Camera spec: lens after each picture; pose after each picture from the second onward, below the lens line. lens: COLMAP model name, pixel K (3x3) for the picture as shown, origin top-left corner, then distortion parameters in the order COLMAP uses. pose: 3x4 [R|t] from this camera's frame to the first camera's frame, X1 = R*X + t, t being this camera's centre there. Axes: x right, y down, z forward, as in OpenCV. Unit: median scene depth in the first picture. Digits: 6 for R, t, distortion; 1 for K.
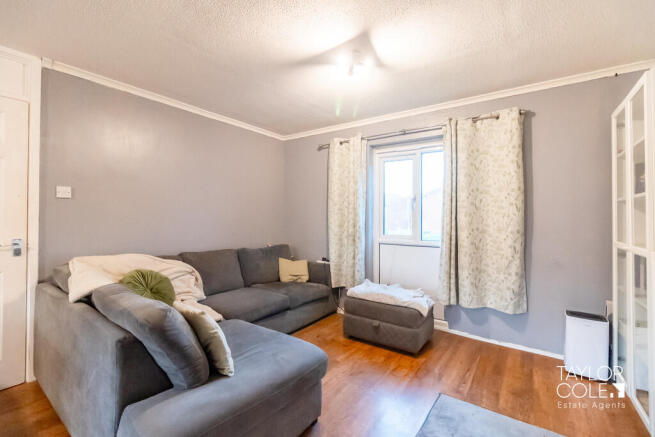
lens RADIAL K [[288.7, 0, 329.0], [0, 288.7, 215.5], [0, 0, 1]] dist [-0.000696, -0.000528]
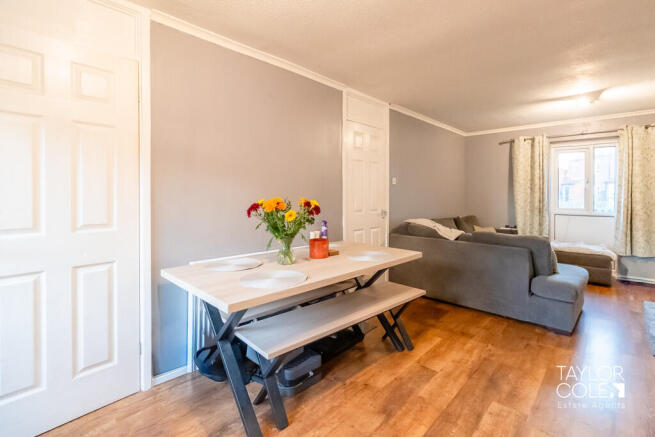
lens RADIAL K [[310.3, 0, 358.7], [0, 310.3, 197.6], [0, 0, 1]] dist [-0.001710, -0.000615]
pose [[0.995975, -0.004880, -0.089496, -0.771680], [0.006451, 0.999830, 0.017264, -0.015449], [0.089397, -0.017772, 0.995838, -0.655609]]
